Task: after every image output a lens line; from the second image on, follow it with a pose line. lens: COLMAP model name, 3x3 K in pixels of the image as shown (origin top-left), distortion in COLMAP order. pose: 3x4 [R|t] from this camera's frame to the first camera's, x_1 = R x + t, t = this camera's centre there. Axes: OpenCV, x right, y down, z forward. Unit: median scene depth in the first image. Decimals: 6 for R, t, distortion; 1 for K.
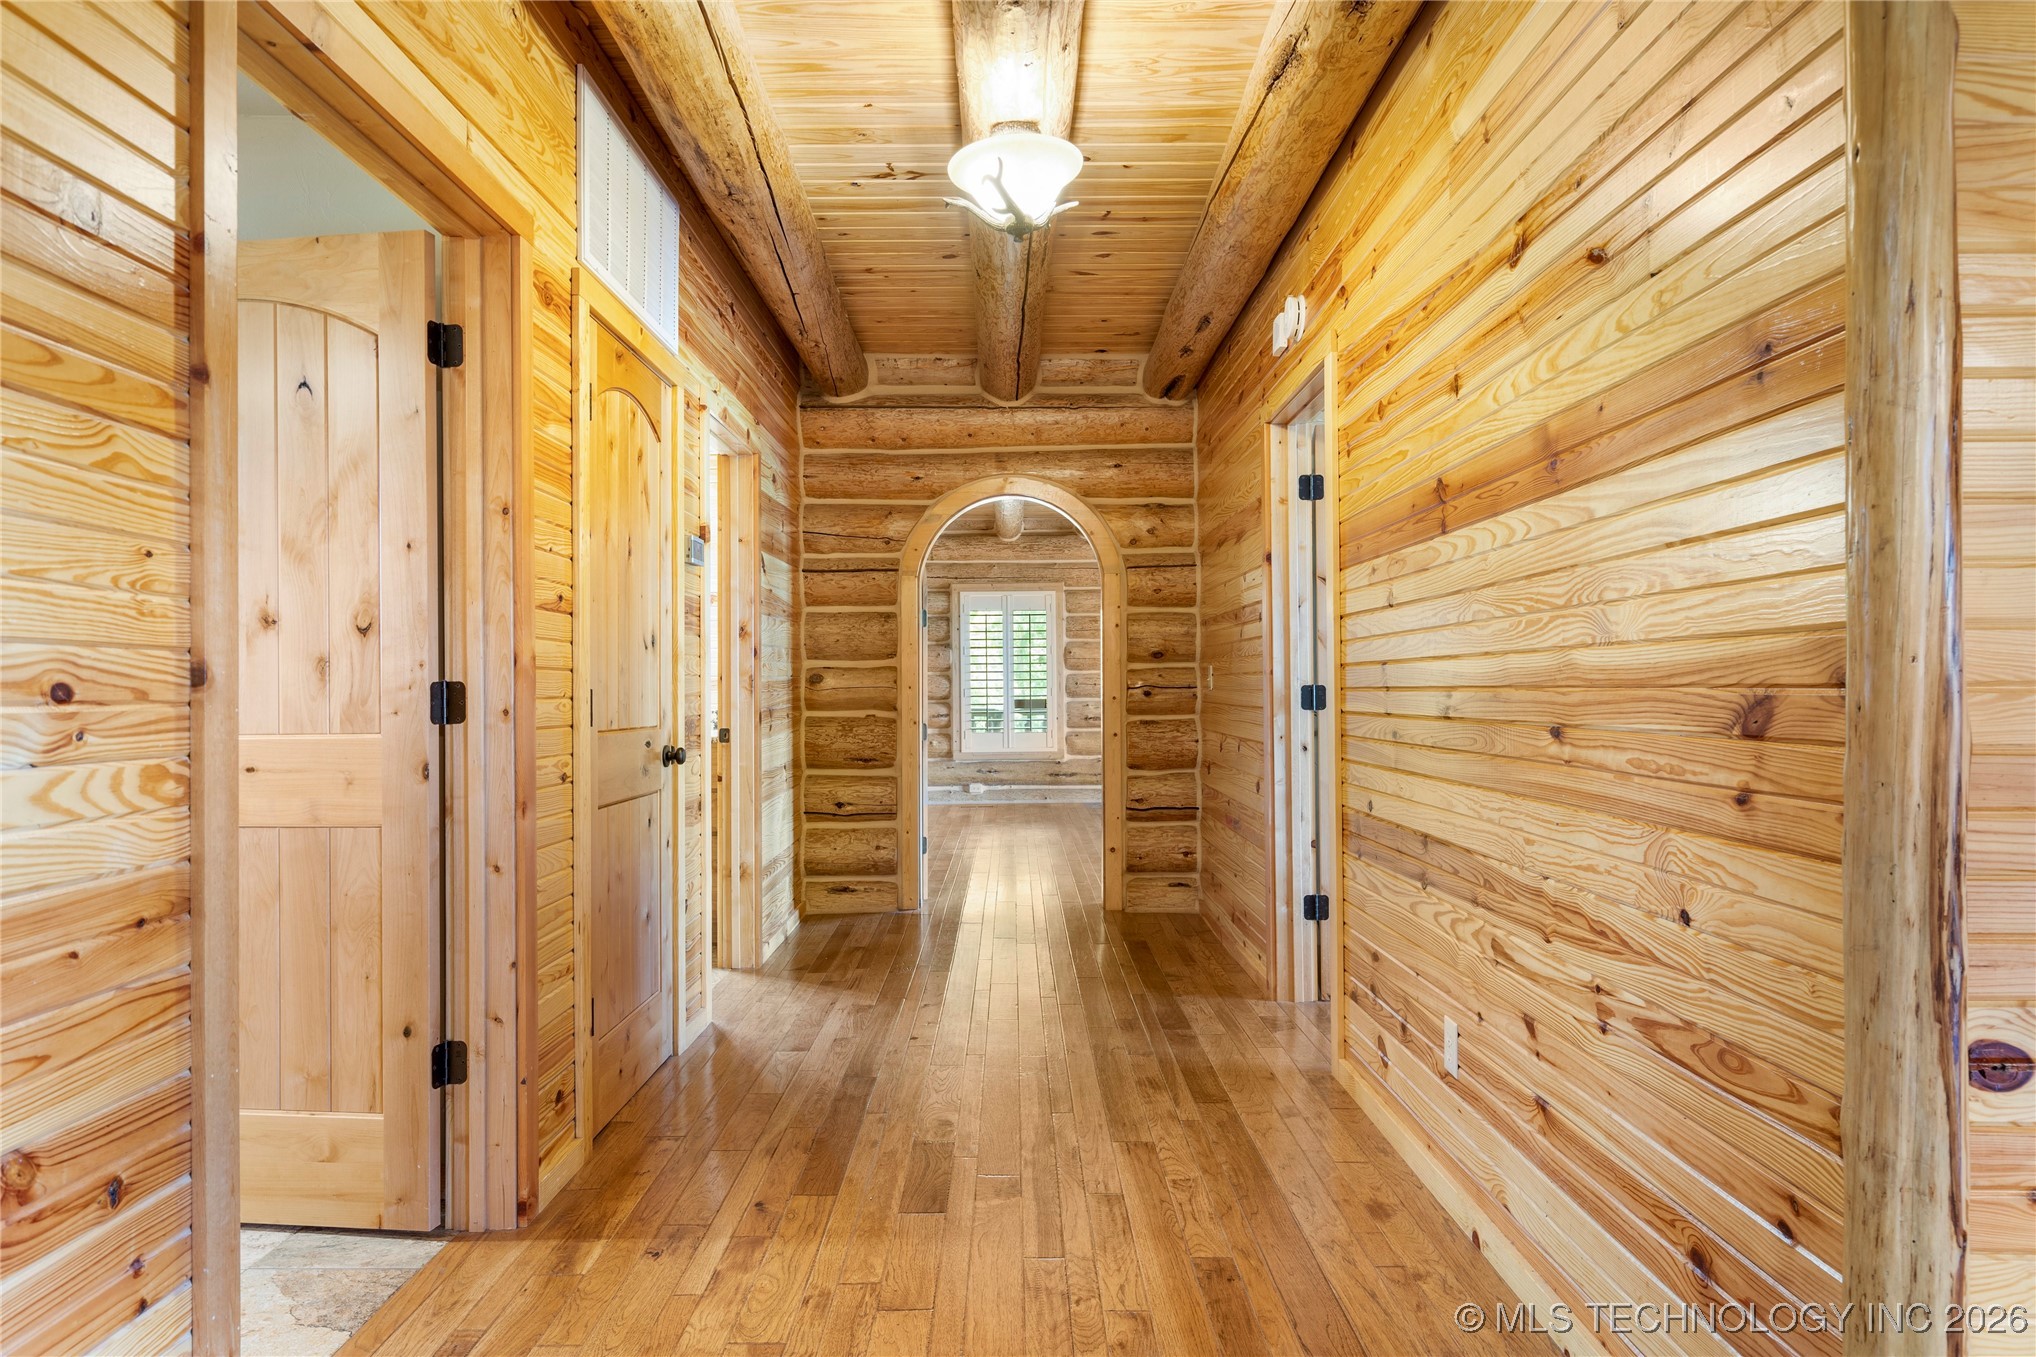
lens RADIAL K [[1223.7, 0, 1016.4], [0, 1223.7, 685.8], [0, 0, 1]] dist [0.008487, 0.002419]
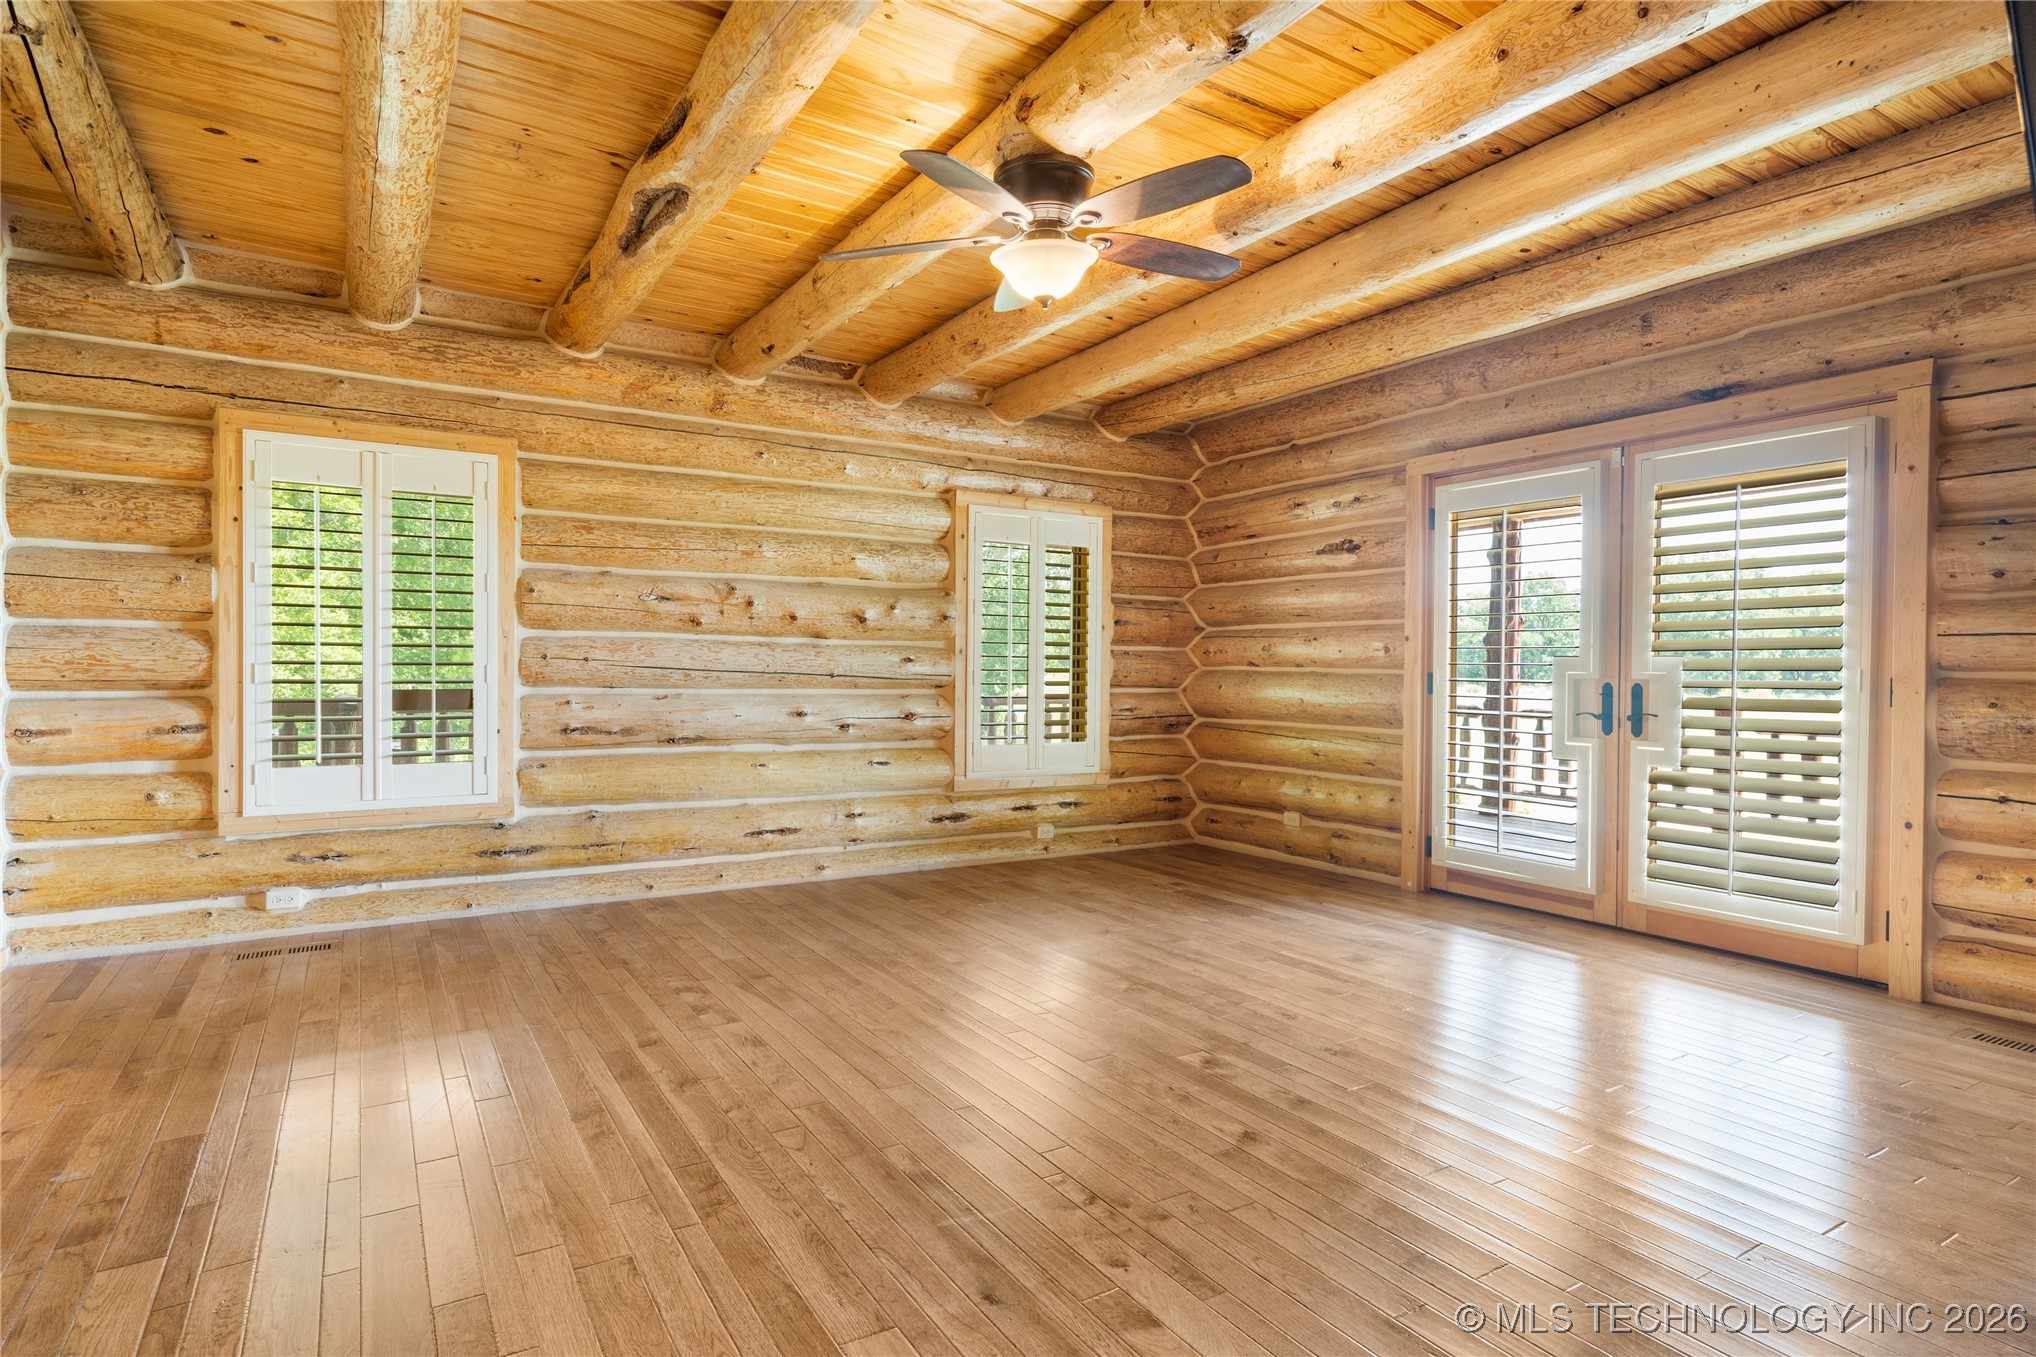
lens RADIAL K [[1065.5, 0, 1010.0], [0, 1065.5, 677.6], [0, 0, 1]] dist [0.005672, 0.001493]
pose [[0.856438, 0.010865, 0.516136, -0.009624], [-0.015359, 0.999872, 0.004438, 0.001510], [-0.516022, -0.011729, 0.856495, 0.553135]]
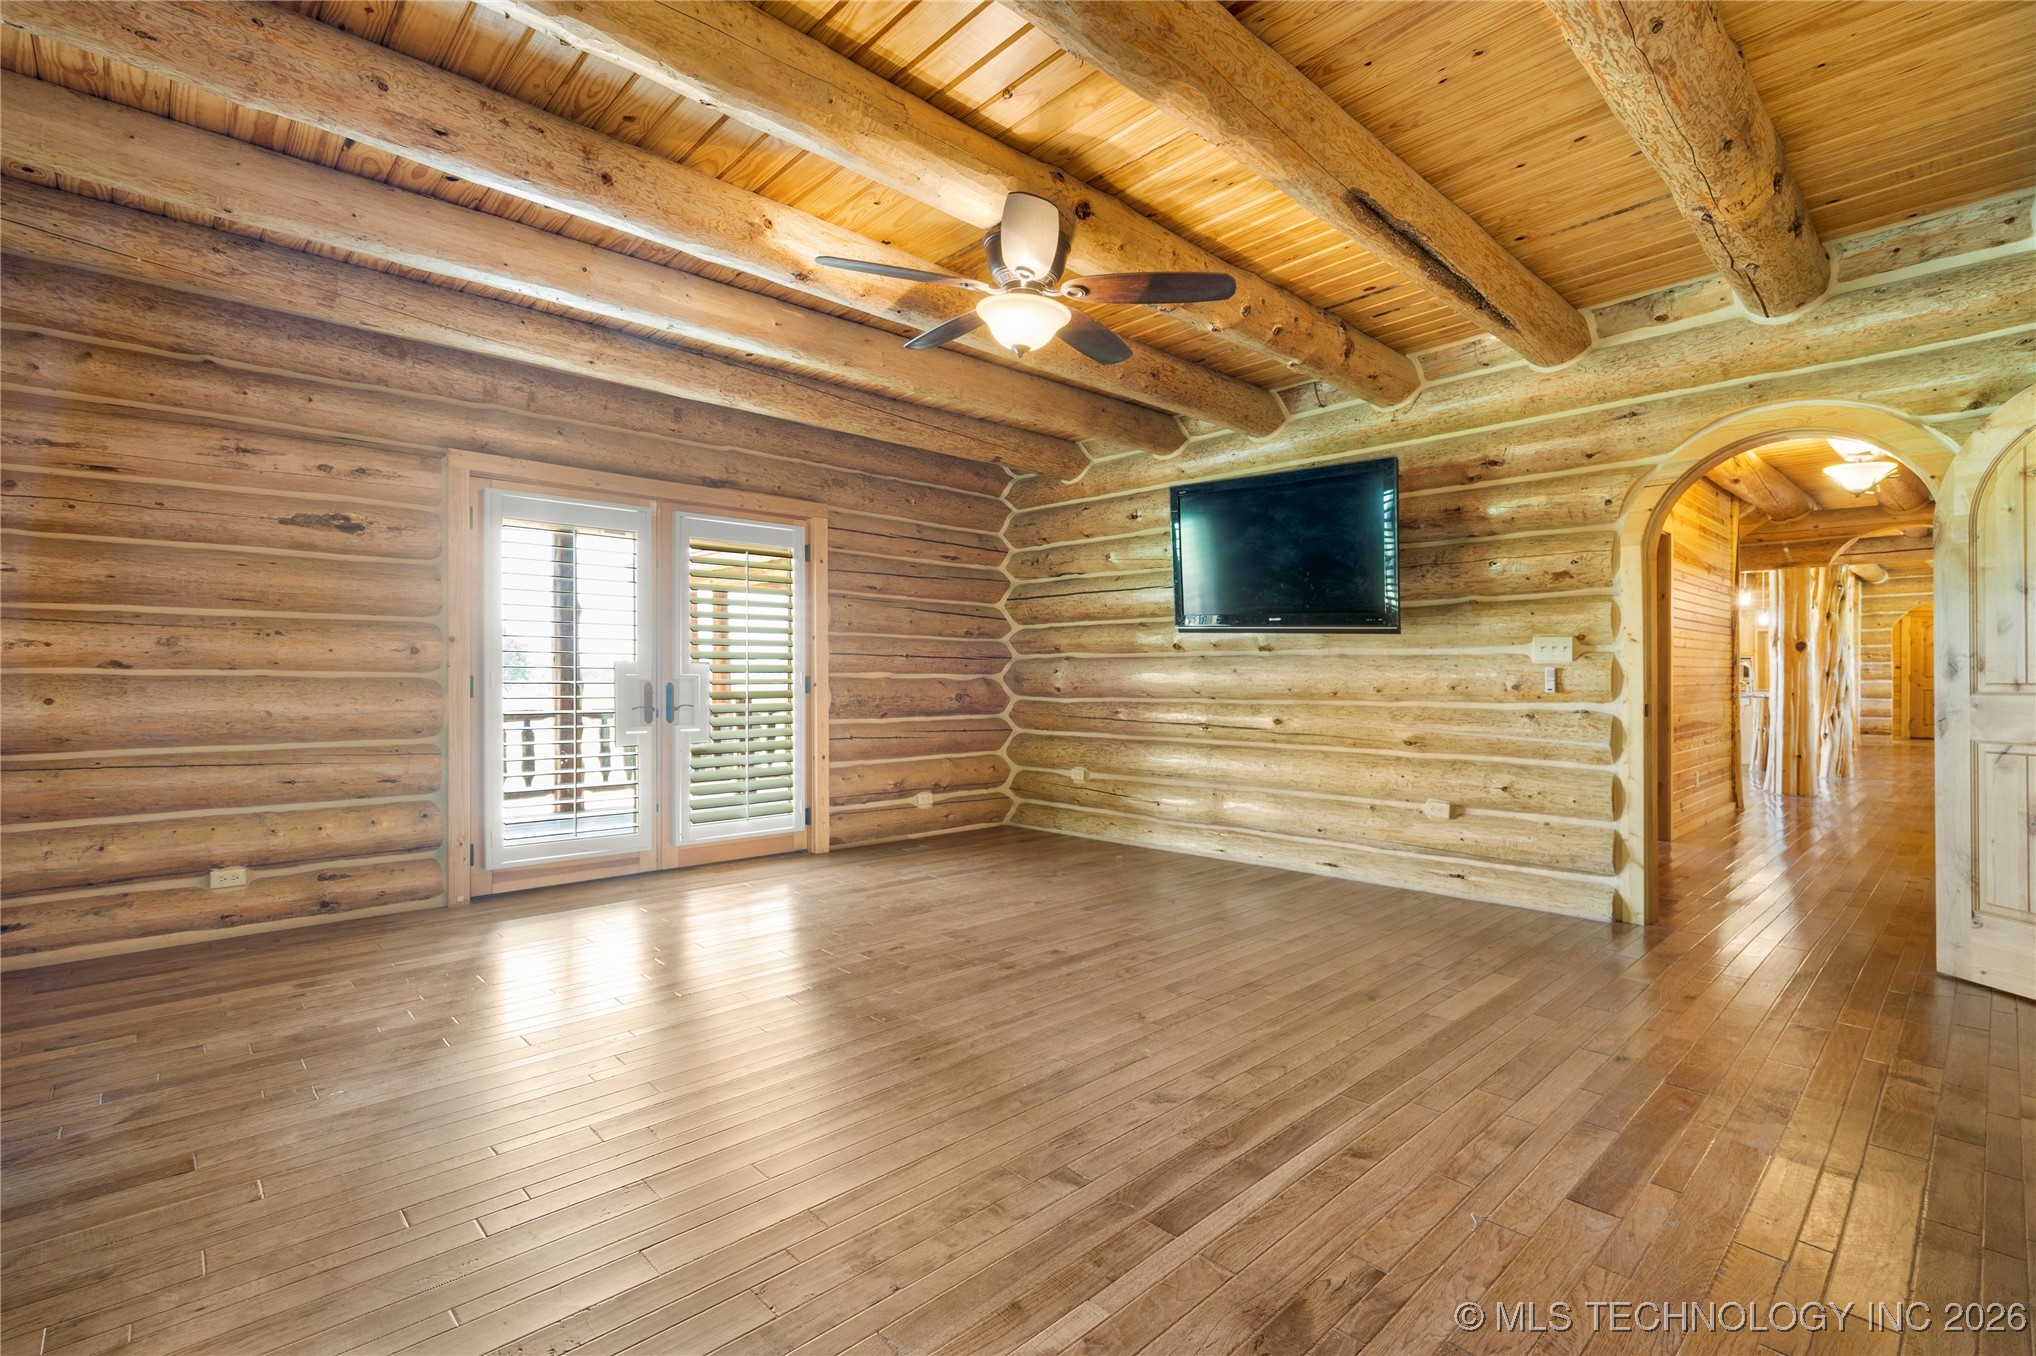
lens RADIAL K [[934.1, 0, 1008.9], [0, 934.1, 682.5], [0, 0, 1]] dist [-0.001320, 0.001268]
pose [[-0.682462, 0.006497, 0.730892, -0.165280], [0.006812, 0.999974, -0.002528, 0.009532], [-0.730889, 0.003253, -0.682489, 1.923189]]
